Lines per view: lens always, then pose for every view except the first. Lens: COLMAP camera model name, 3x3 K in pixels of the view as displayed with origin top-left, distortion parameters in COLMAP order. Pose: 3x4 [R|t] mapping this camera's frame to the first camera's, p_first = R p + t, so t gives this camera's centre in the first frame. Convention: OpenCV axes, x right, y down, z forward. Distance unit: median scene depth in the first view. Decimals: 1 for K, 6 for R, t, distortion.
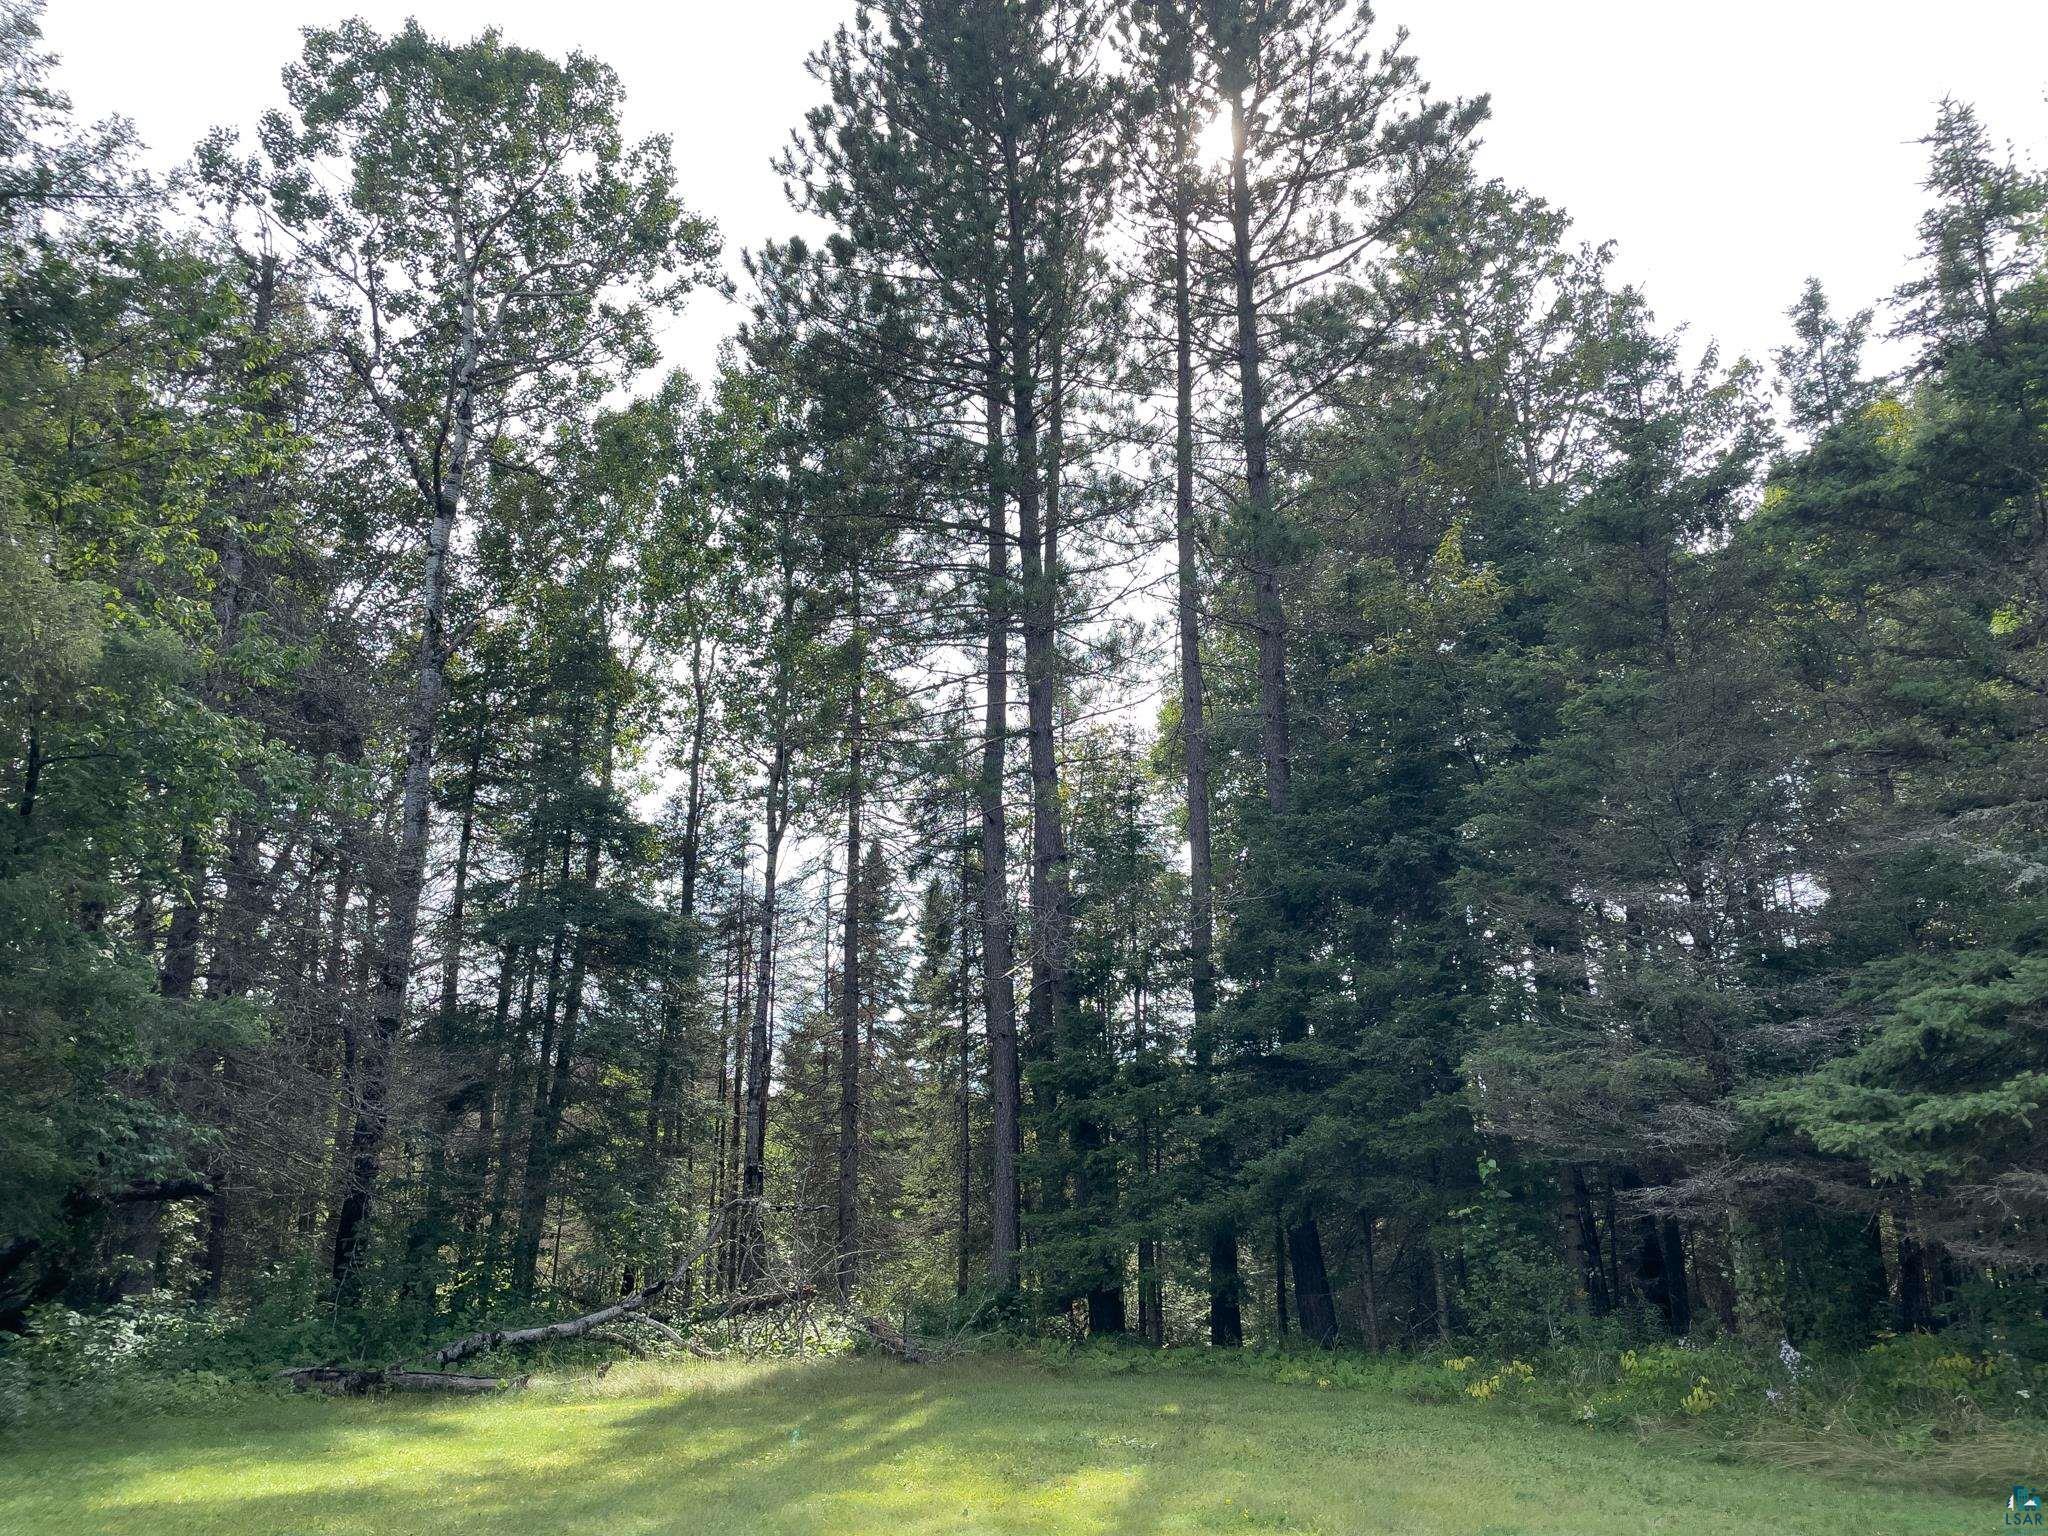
lens RADIAL K [[1510.2, 0, 989.6], [0, 1510.2, 765.6], [0, 0, 1]] dist [0.068965, -0.077399]
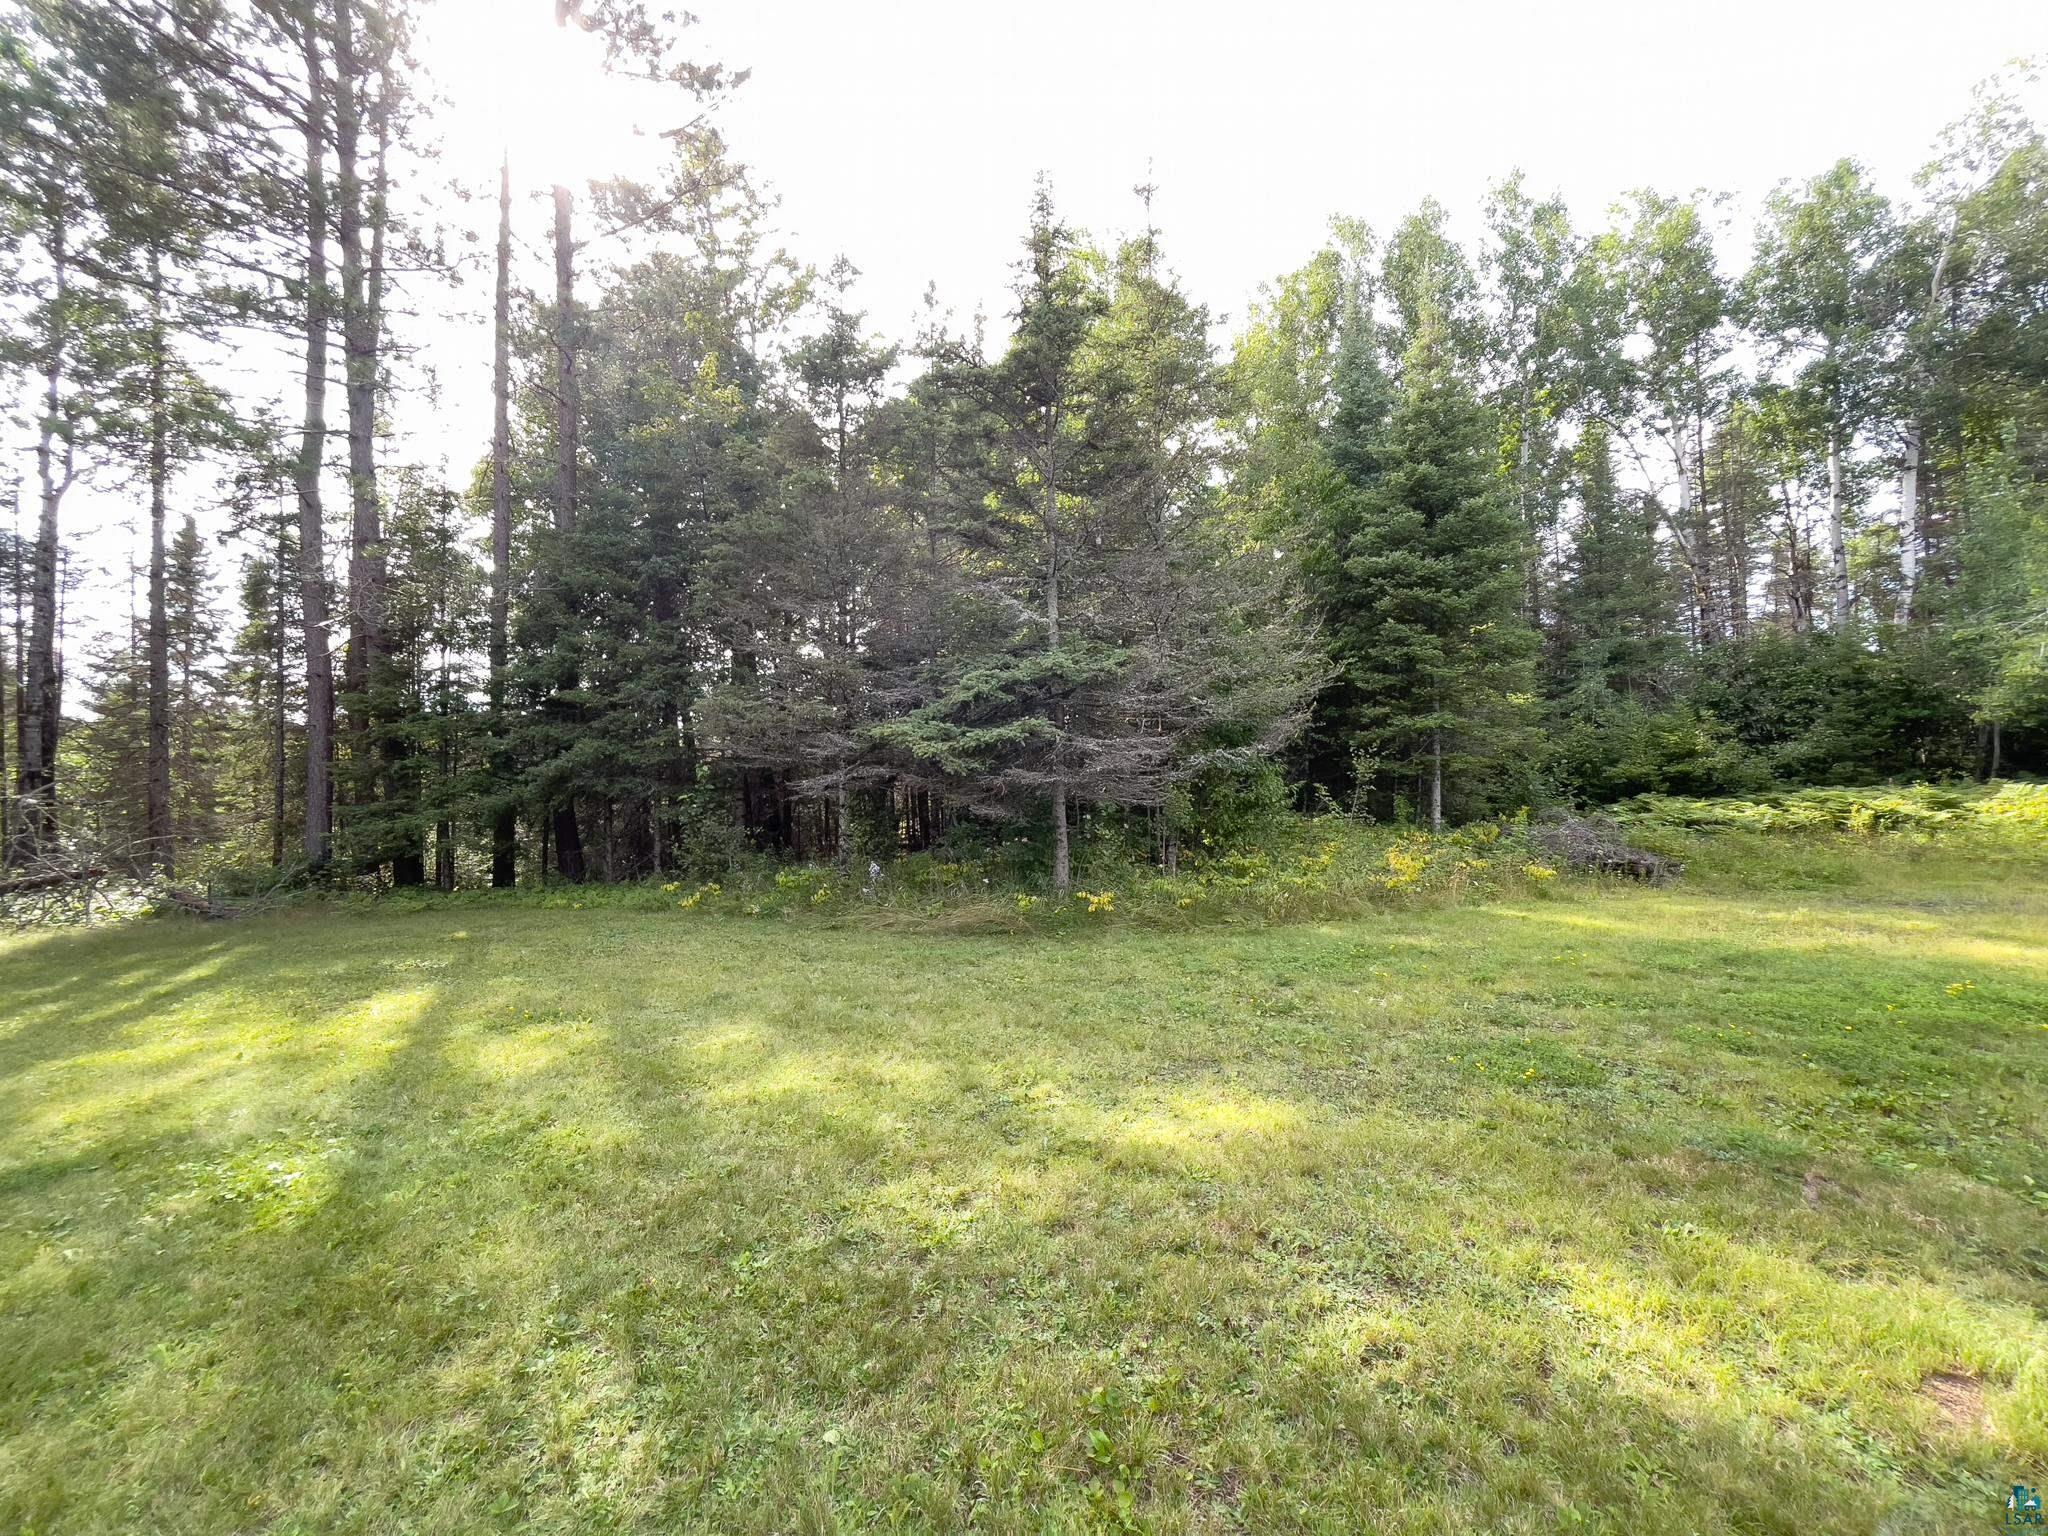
lens RADIAL K [[830.1, 0, 1024.9], [0, 830.1, 777.5], [0, 0, 1]] dist [-0.035678, 0.014998]
pose [[0.754564, 0.005220, 0.656206, 0.010289], [-0.171172, 0.966917, 0.189137, 0.032677], [-0.633509, -0.255040, 0.730494, 0.101350]]
